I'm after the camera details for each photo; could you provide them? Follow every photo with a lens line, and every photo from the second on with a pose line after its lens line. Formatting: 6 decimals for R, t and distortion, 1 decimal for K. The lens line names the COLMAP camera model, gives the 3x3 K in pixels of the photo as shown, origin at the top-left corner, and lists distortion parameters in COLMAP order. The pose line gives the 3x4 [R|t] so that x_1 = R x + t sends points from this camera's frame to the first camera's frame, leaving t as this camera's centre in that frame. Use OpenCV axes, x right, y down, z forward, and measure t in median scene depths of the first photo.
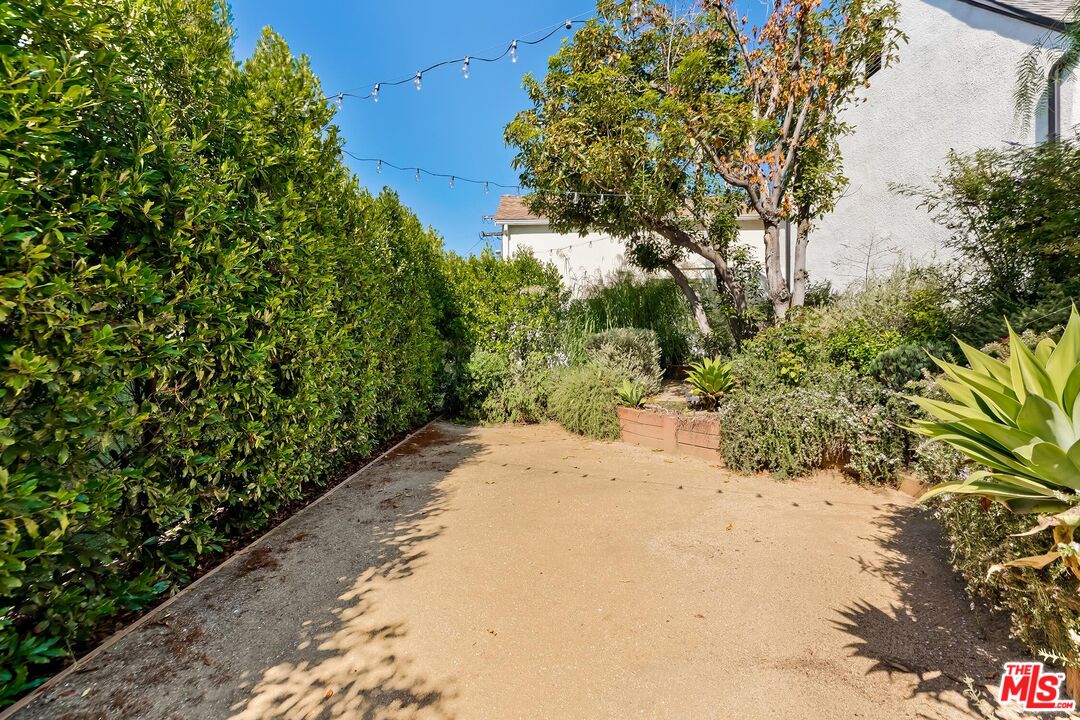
lens RADIAL K [[488.8, 0, 537.9], [0, 488.8, 359.1], [0, 0, 1]] dist [0.008197, -0.000663]
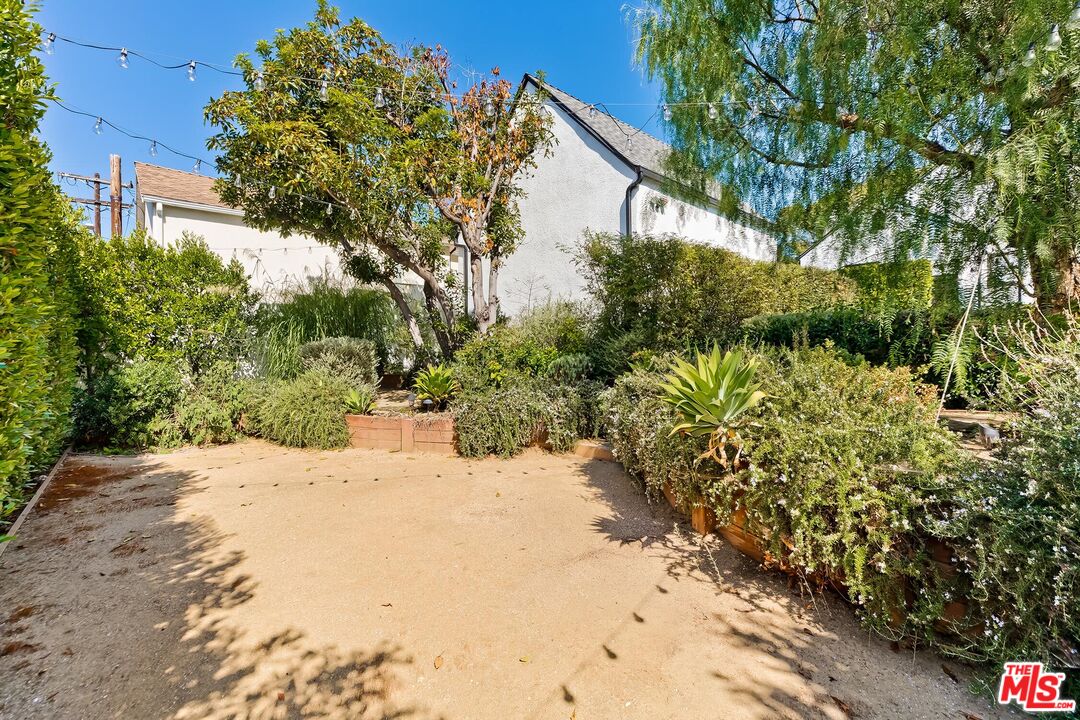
lens RADIAL K [[488.8, 0, 544.4], [0, 488.8, 358.2], [0, 0, 1]] dist [0.008197, -0.000663]
pose [[0.758251, 0.002819, 0.651956, -0.185982], [0.010359, 0.999812, -0.016371, 0.000942], [-0.651880, 0.019167, 0.758080, -0.038908]]
